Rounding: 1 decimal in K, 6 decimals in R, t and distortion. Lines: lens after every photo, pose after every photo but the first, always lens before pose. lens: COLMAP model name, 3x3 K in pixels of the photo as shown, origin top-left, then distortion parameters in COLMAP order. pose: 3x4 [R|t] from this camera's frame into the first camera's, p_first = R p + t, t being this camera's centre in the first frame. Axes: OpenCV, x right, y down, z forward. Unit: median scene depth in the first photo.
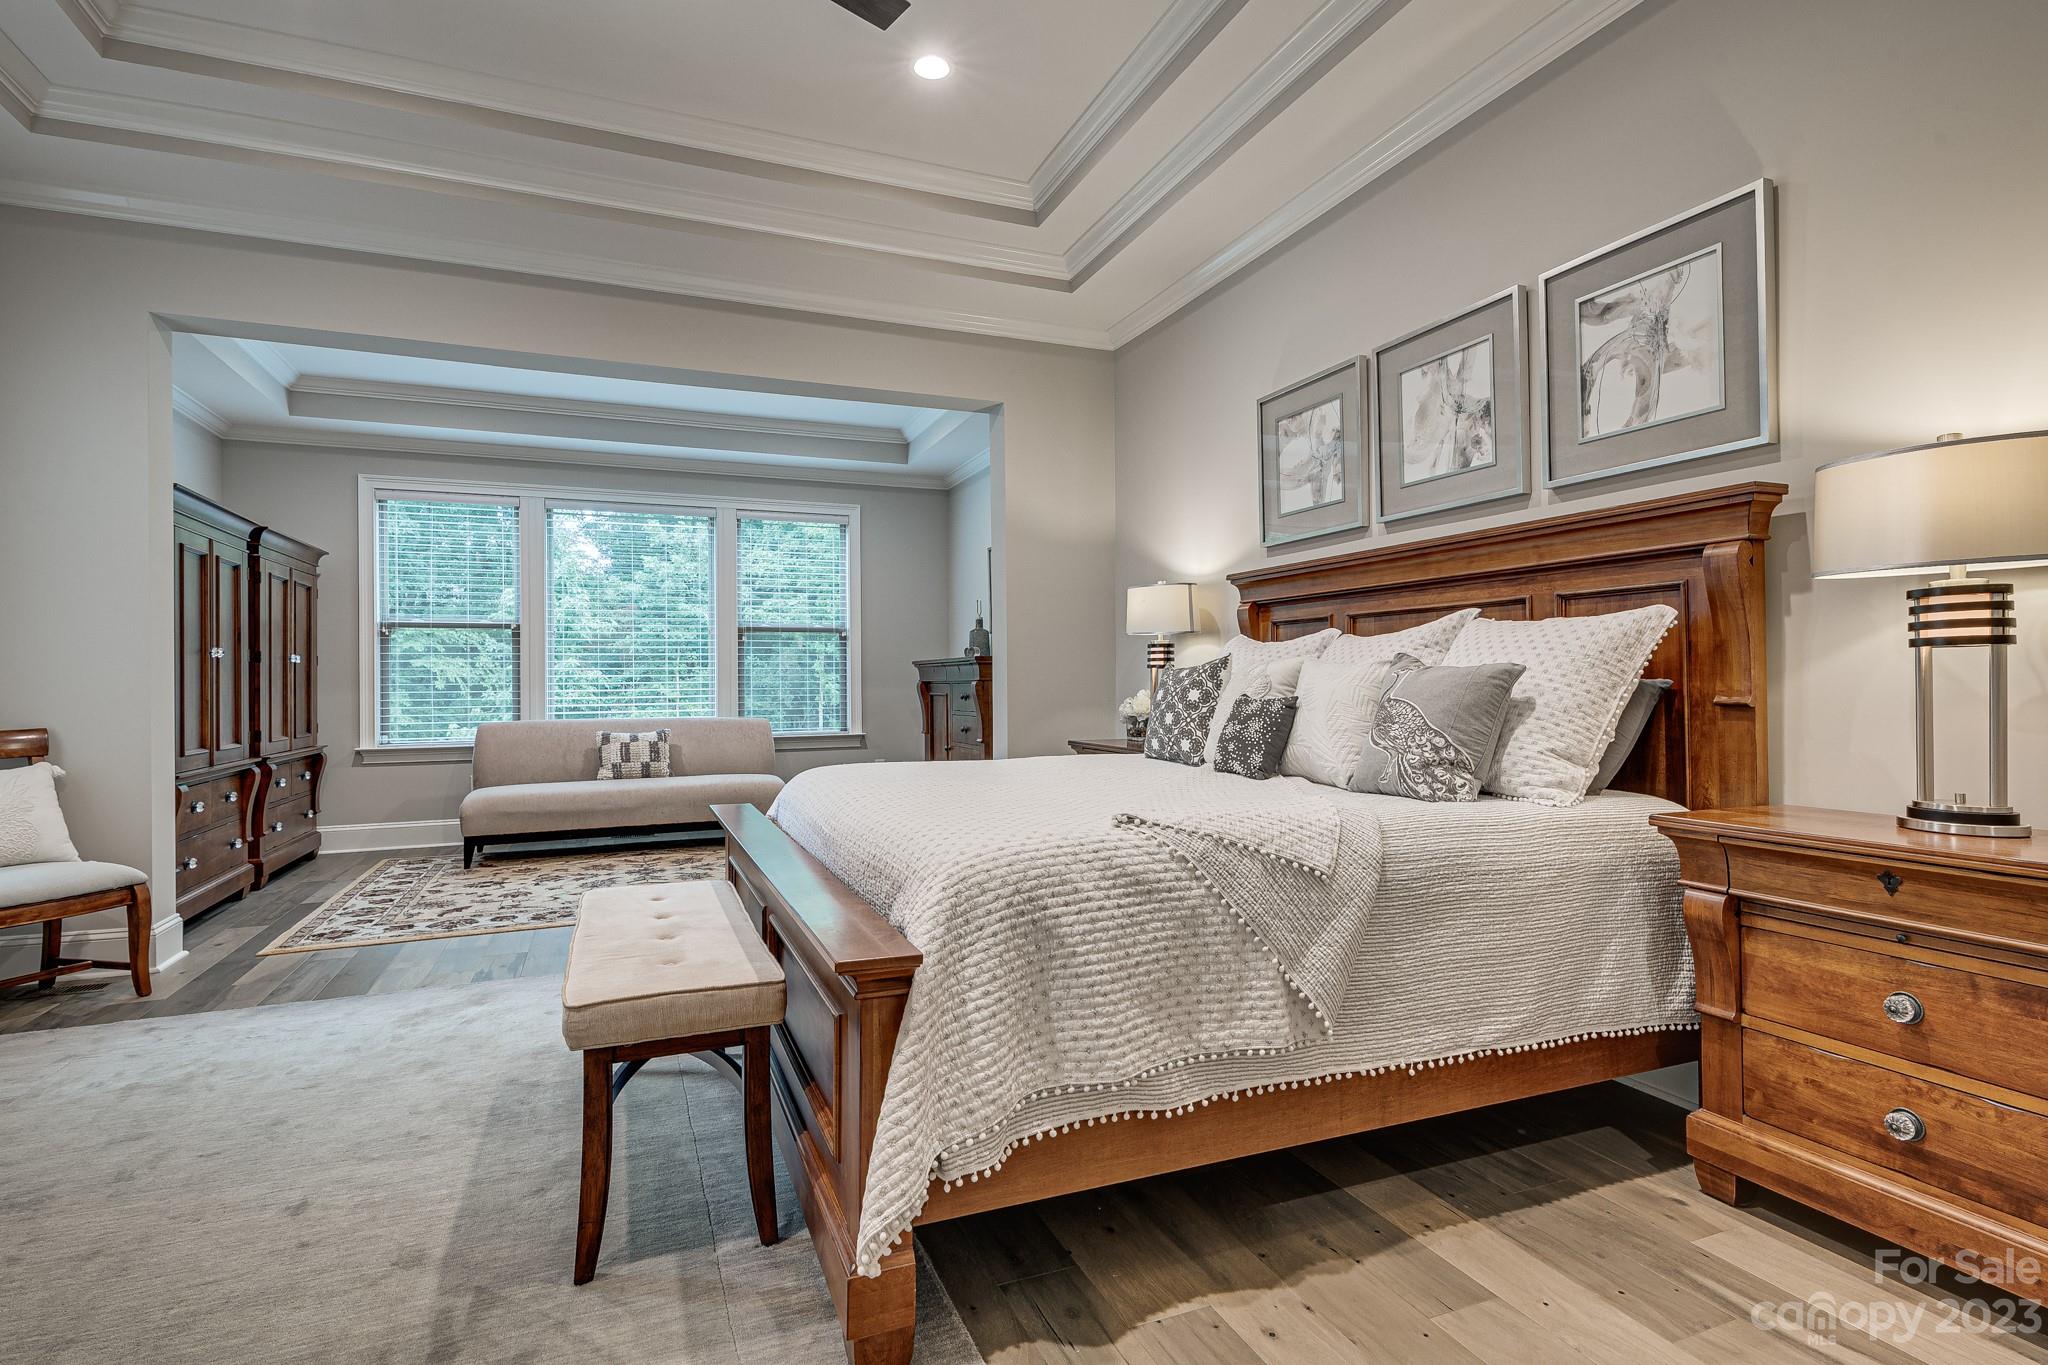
lens RADIAL K [[1029.7, 0, 1035.3], [0, 1029.7, 673.3], [0, 0, 1]] dist [0.016069, -0.006281]
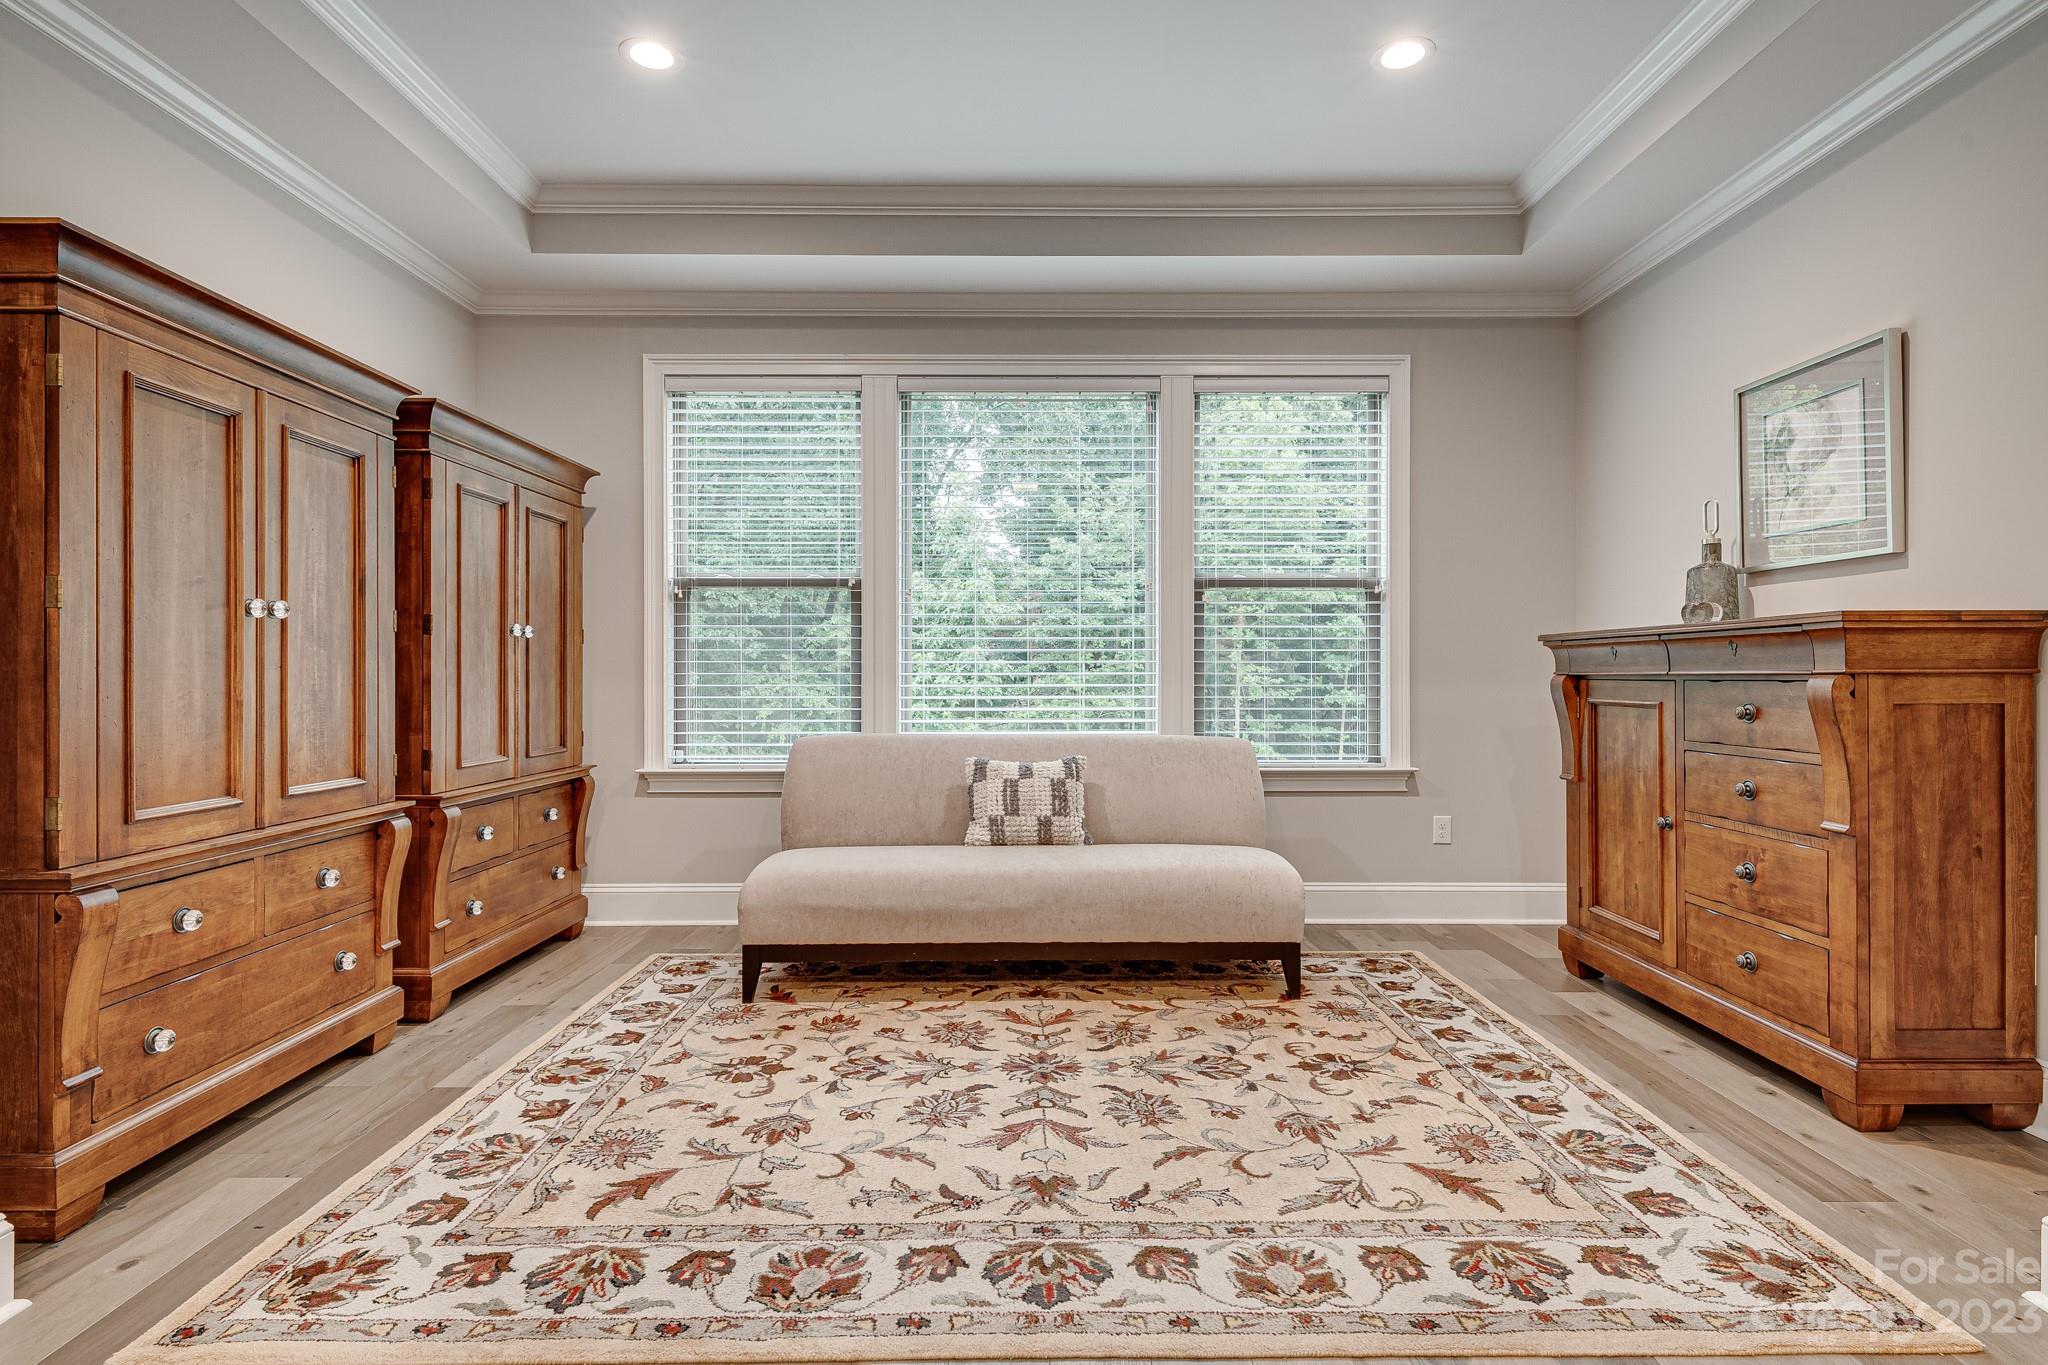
lens RADIAL K [[1029.7, 0, 1034.6], [0, 1029.7, 672.4], [0, 0, 1]] dist [0.016069, -0.006281]
pose [[0.929256, 0.007530, -0.369360, -0.181228], [-0.004922, 0.999956, 0.008004, 0.004155], [0.369404, -0.005620, 0.929252, 0.491114]]
